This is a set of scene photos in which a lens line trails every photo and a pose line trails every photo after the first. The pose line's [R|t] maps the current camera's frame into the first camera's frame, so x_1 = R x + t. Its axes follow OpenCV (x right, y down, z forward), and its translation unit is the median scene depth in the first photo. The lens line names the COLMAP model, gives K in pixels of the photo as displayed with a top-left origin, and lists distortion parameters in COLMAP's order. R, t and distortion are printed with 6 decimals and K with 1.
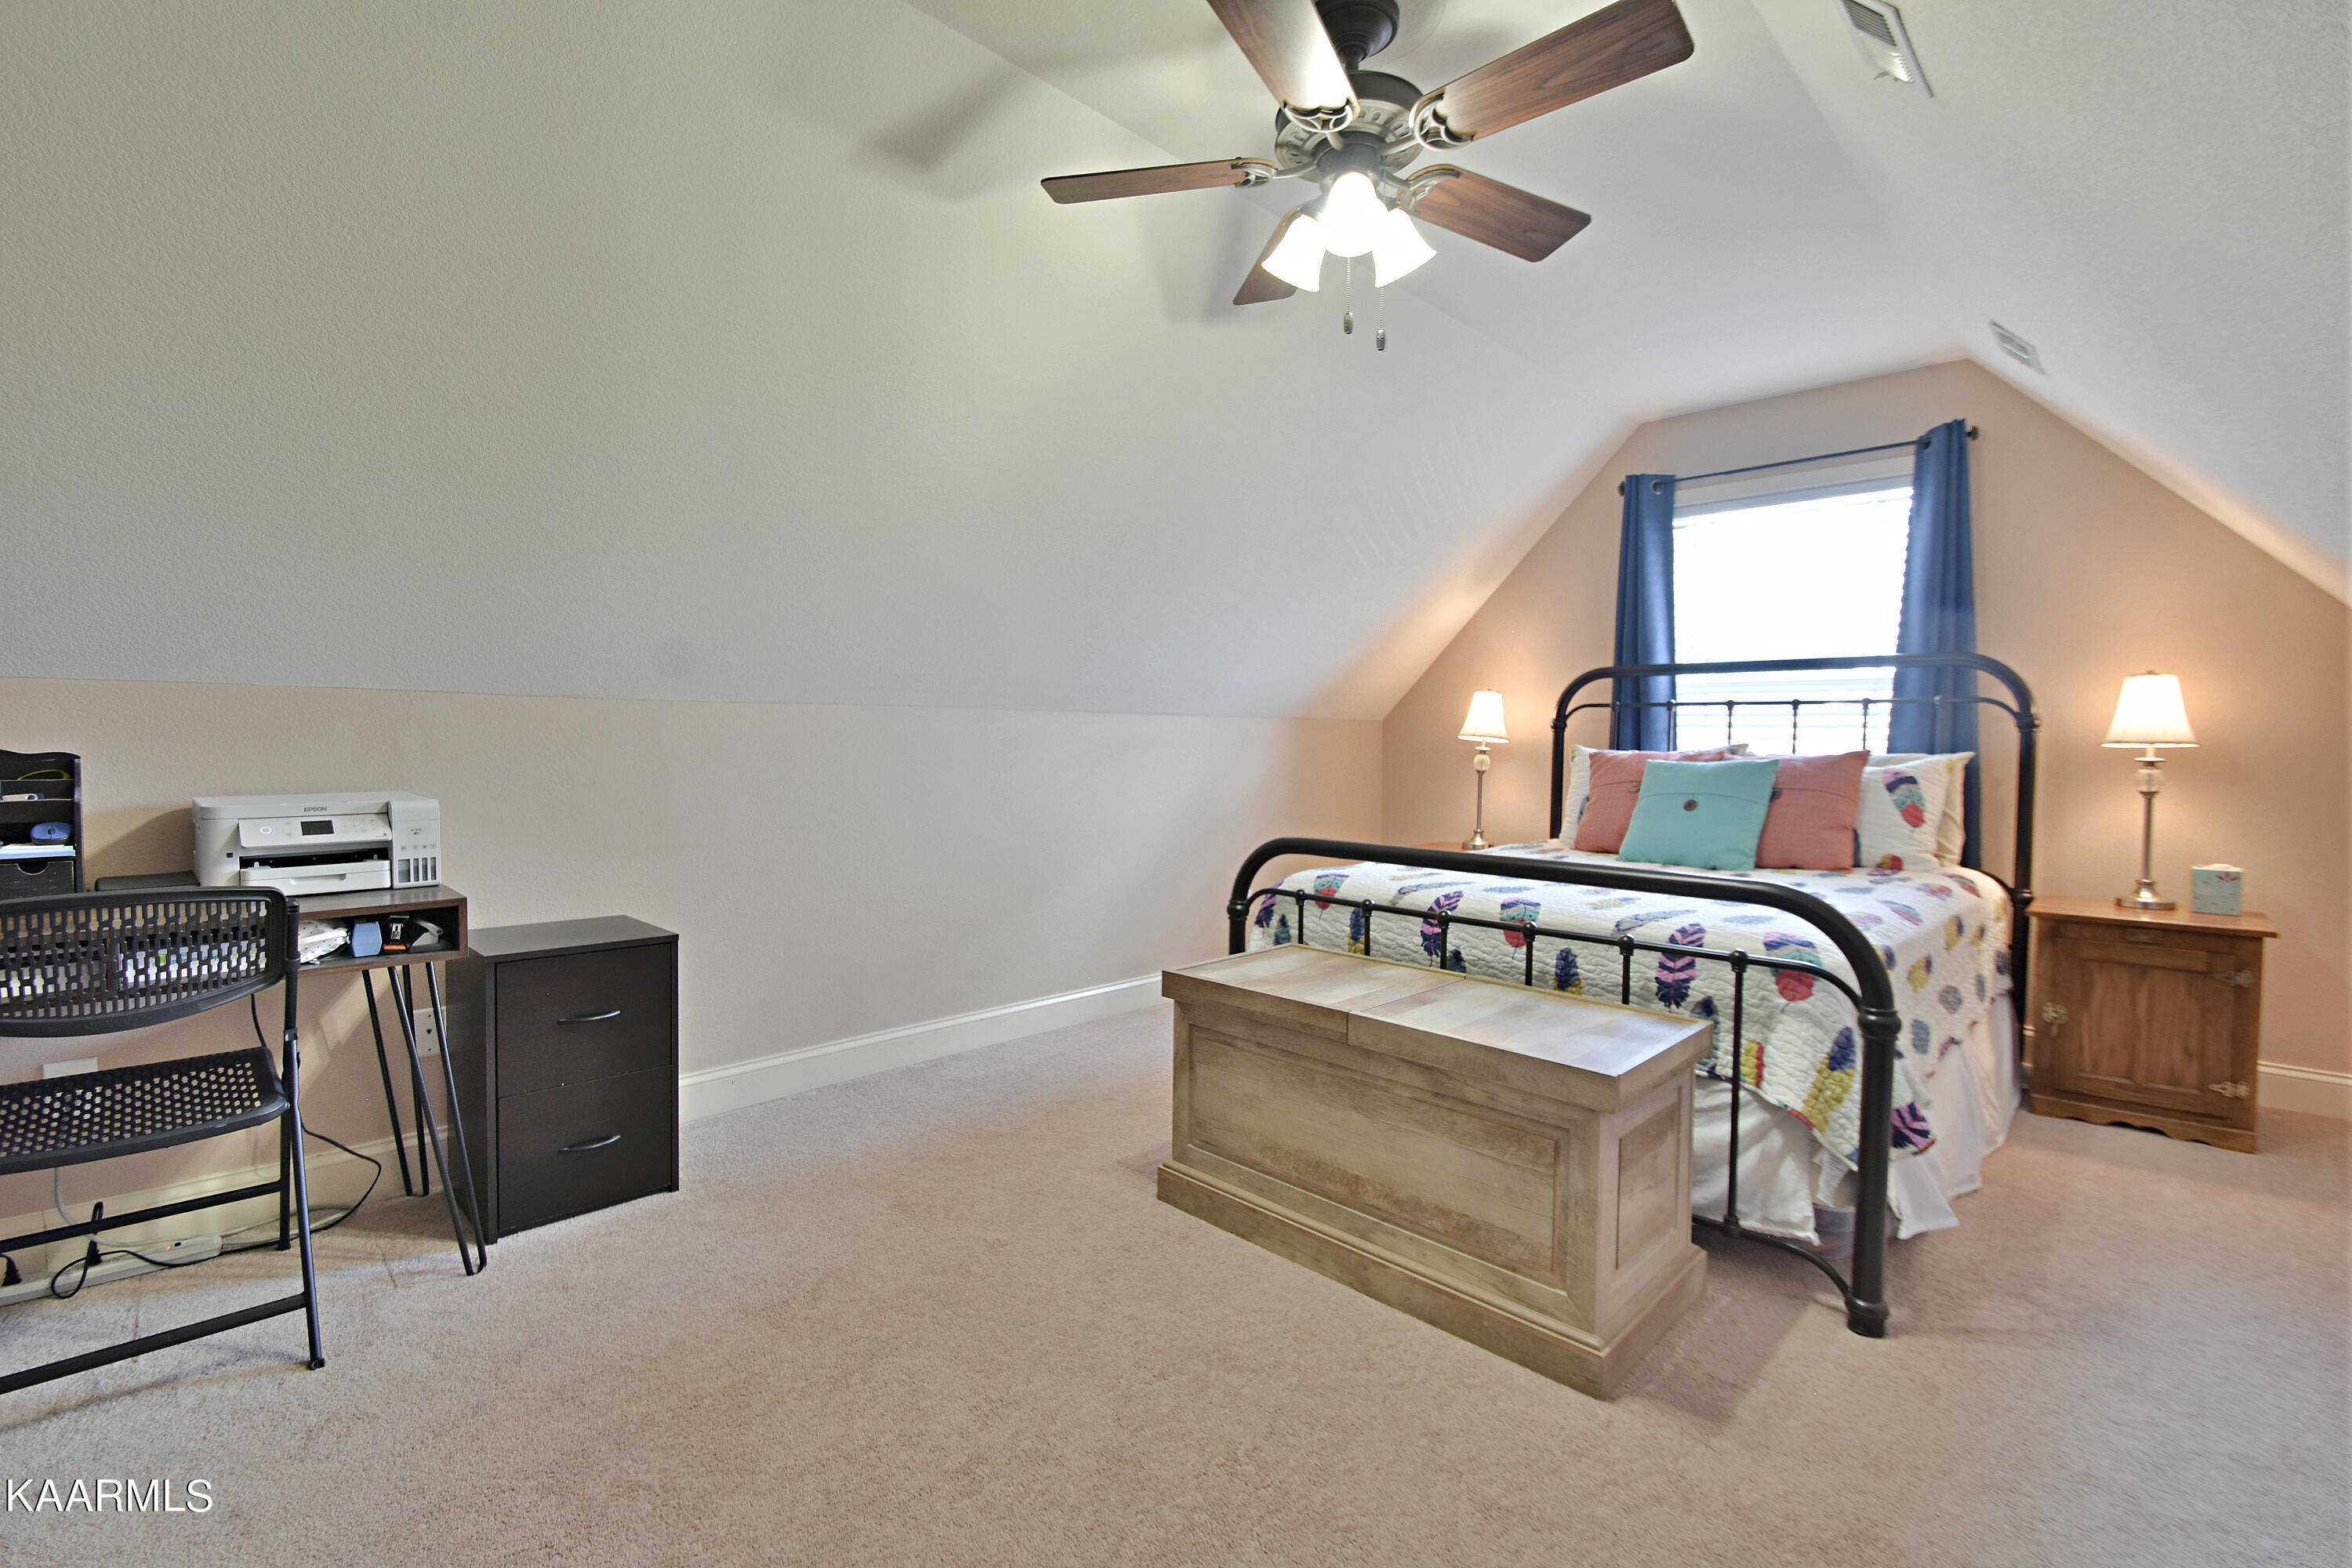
lens RADIAL K [[1034.9, 0, 1175.7], [0, 1034.9, 783.0], [0, 0, 1]] dist [-0.000160, -0.007612]
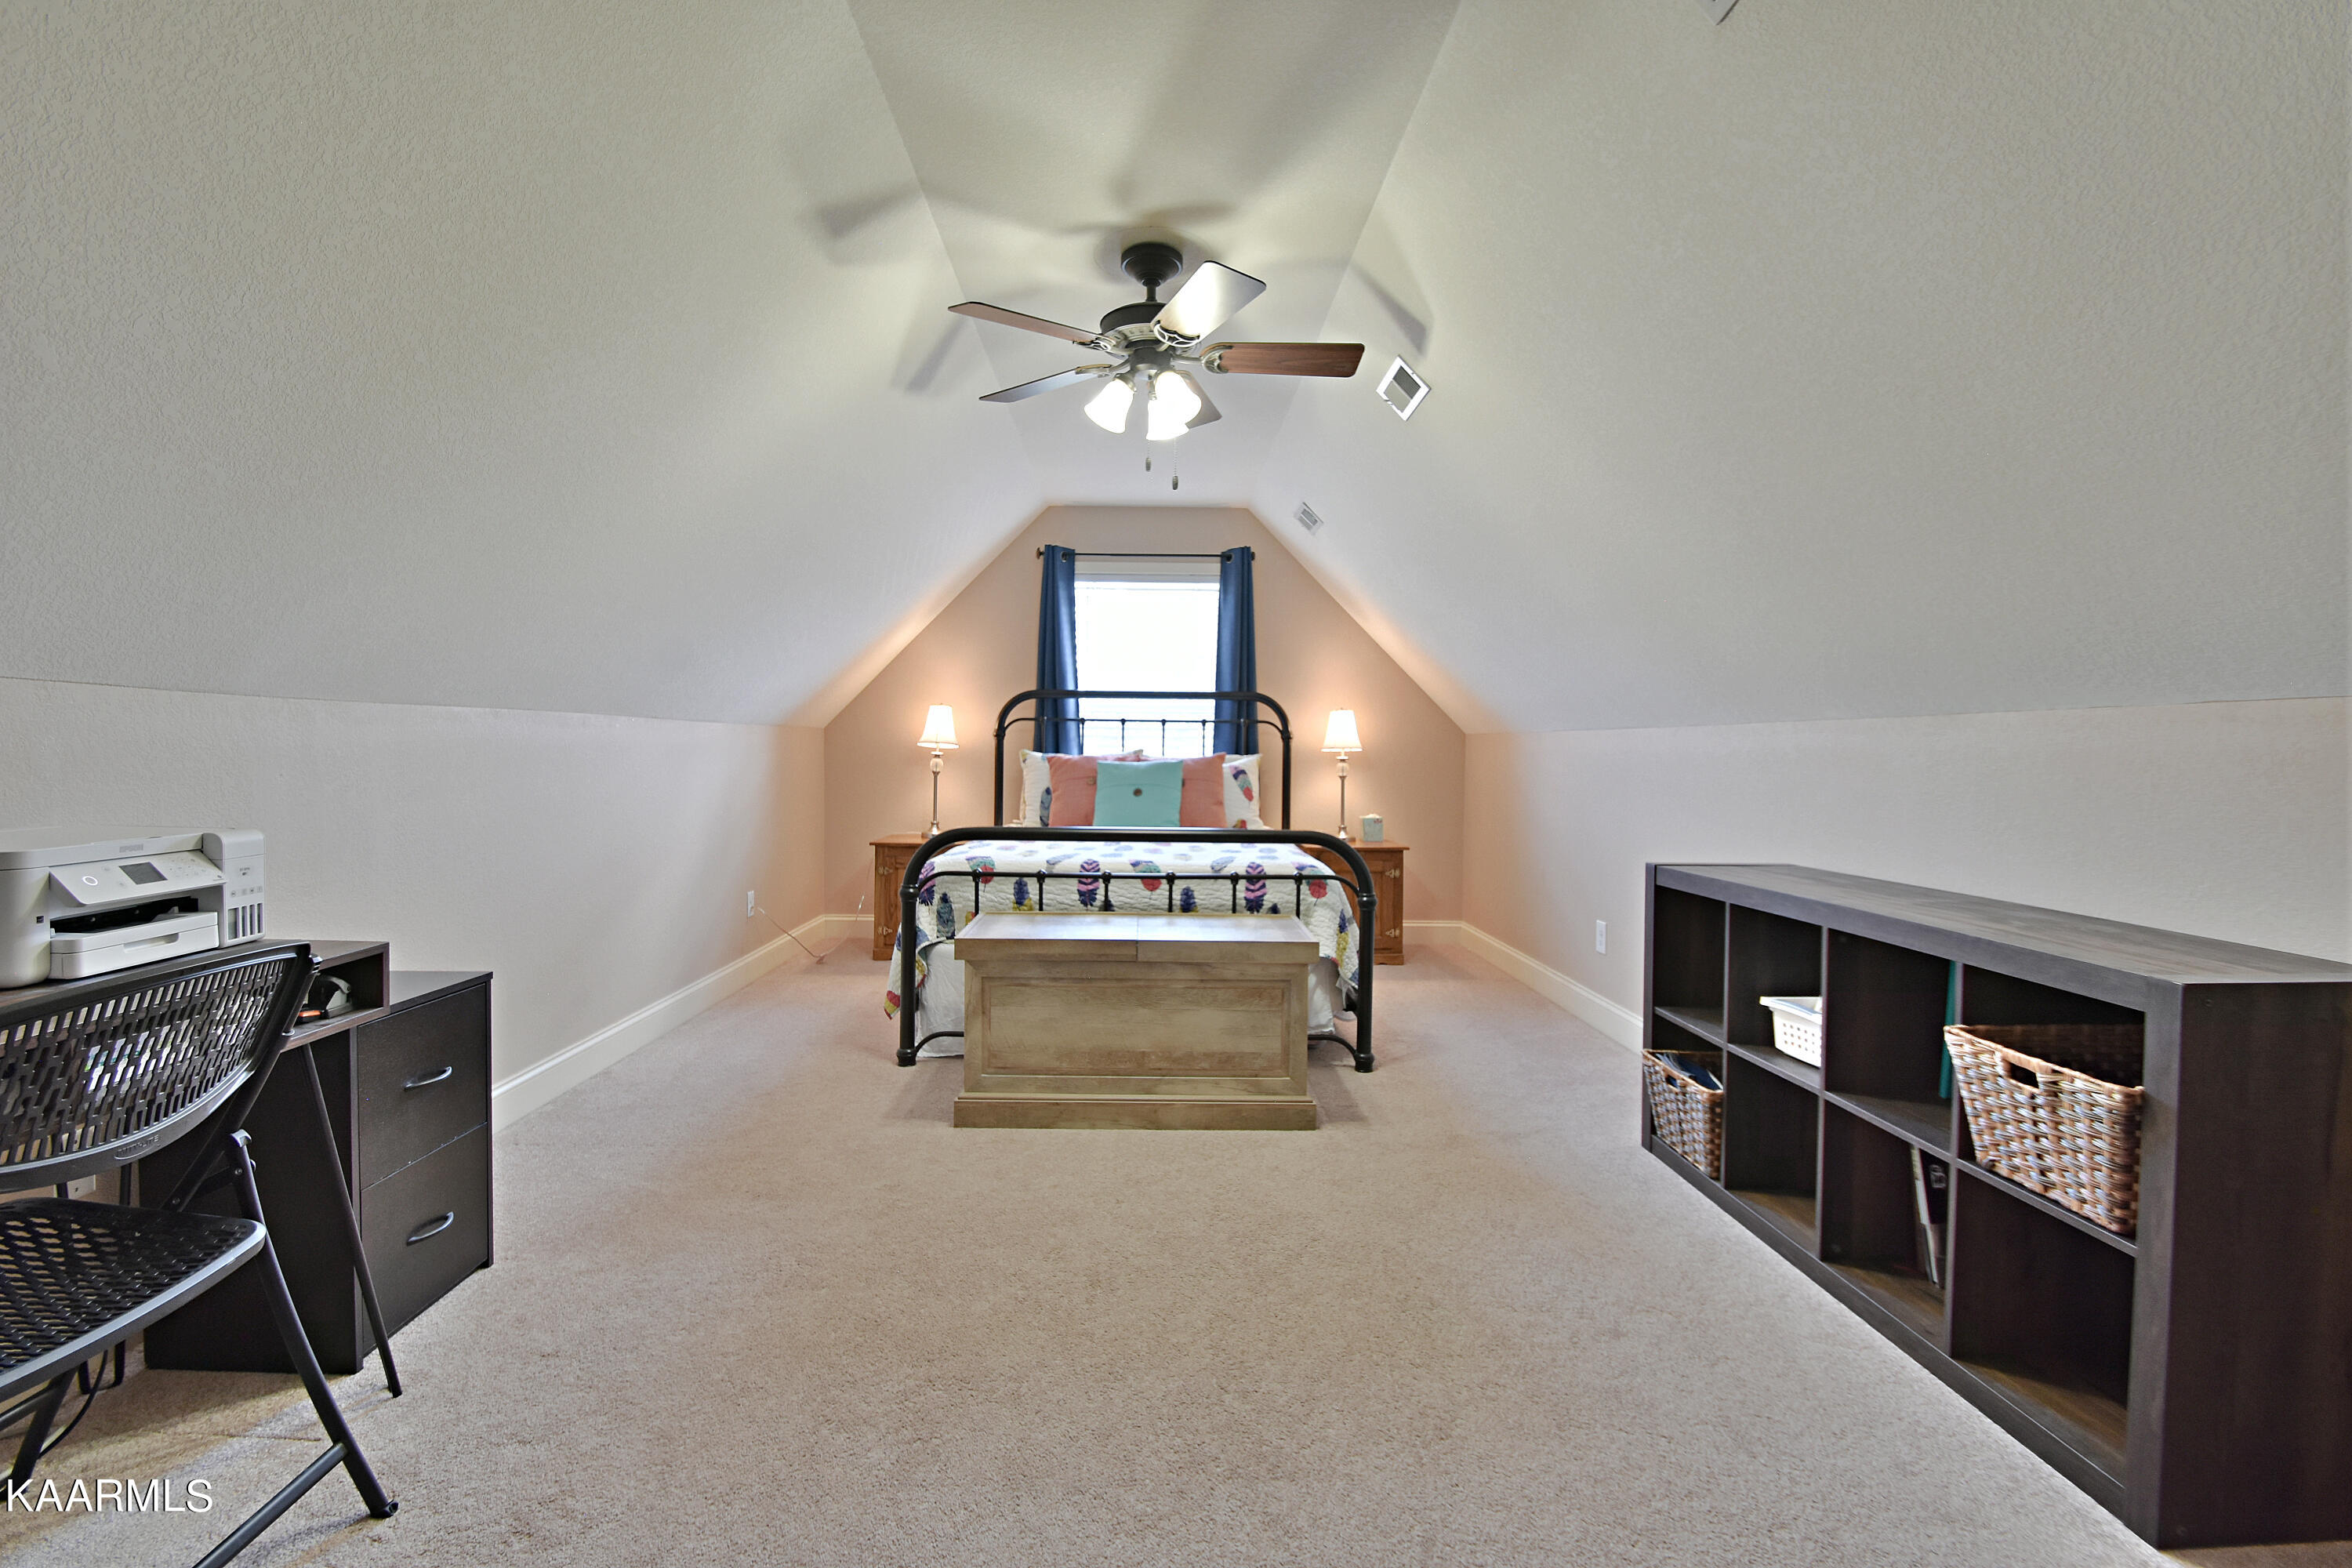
lens RADIAL K [[1034.9, 0, 1153.9], [0, 1034.9, 782.1], [0, 0, 1]] dist [-0.000160, -0.007612]
pose [[0.694770, -0.025032, 0.718796, -0.716491], [0.026837, 0.999600, 0.008872, -0.006777], [-0.718731, 0.013126, 0.695165, -0.014788]]
